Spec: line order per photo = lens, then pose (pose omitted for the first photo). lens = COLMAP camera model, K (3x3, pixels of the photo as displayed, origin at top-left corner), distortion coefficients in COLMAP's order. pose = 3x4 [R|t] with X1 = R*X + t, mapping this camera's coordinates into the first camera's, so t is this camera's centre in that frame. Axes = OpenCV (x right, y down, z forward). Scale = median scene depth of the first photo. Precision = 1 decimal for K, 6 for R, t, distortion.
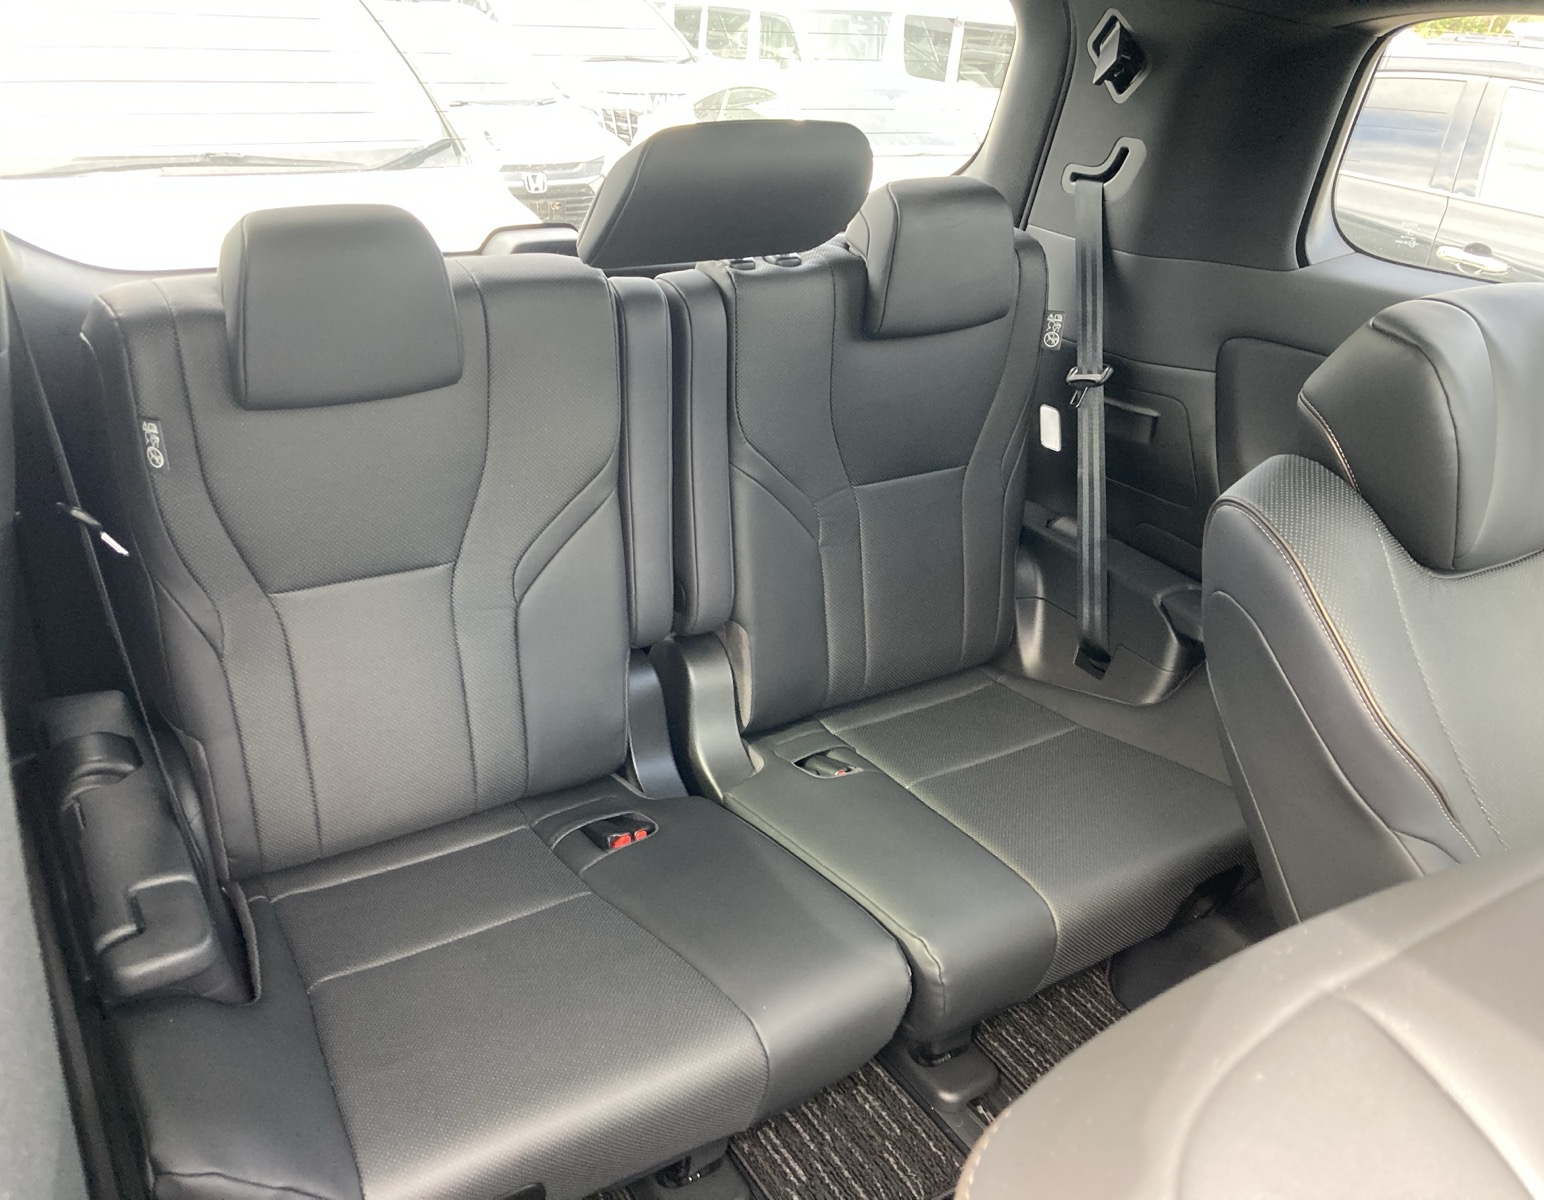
lens RADIAL K [[1347.1, 0, 772.0], [0, 1347.1, 600.0], [0, 0, 1]] dist [-0.002682, 0.080698]
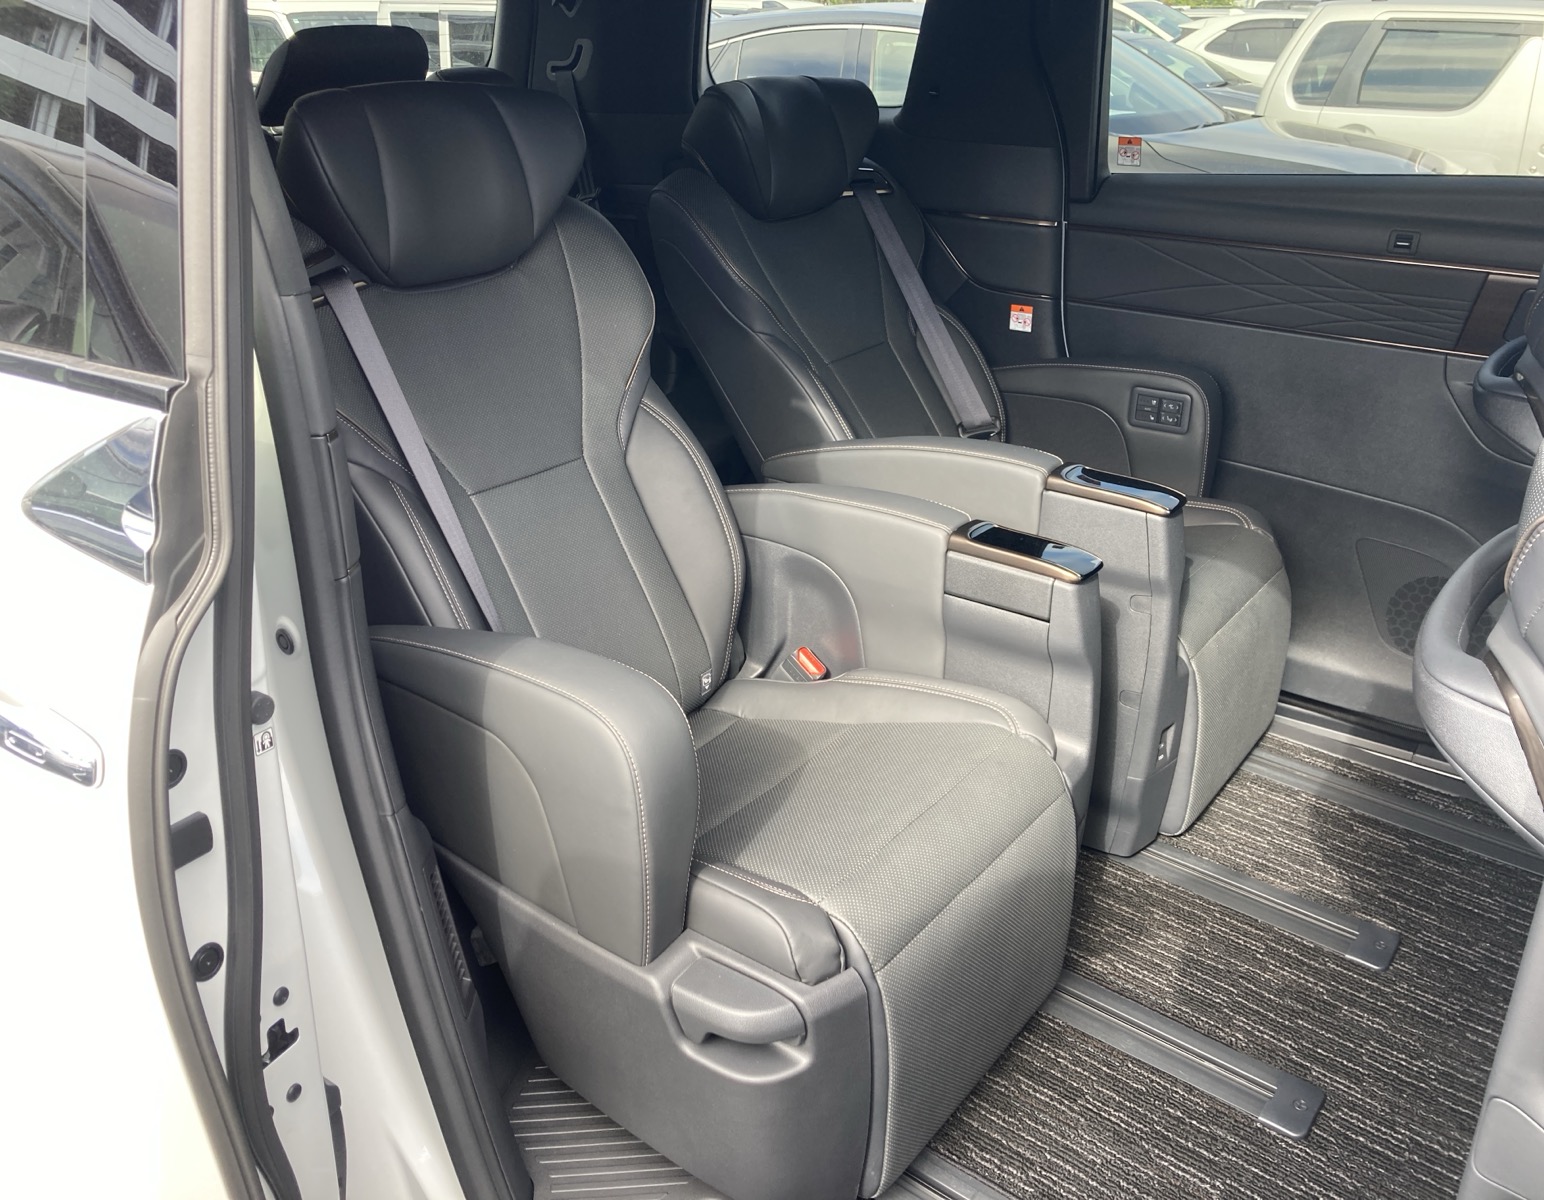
lens RADIAL K [[1347.1, 0, 772.0], [0, 1347.1, 600.0], [0, 0, 1]] dist [-0.002682, 0.080698]
pose [[0.936636, -0.196230, 0.290184, -0.119389], [0.197007, 0.980035, 0.026837, 0.312208], [-0.289657, 0.032032, 0.956594, -0.577715]]
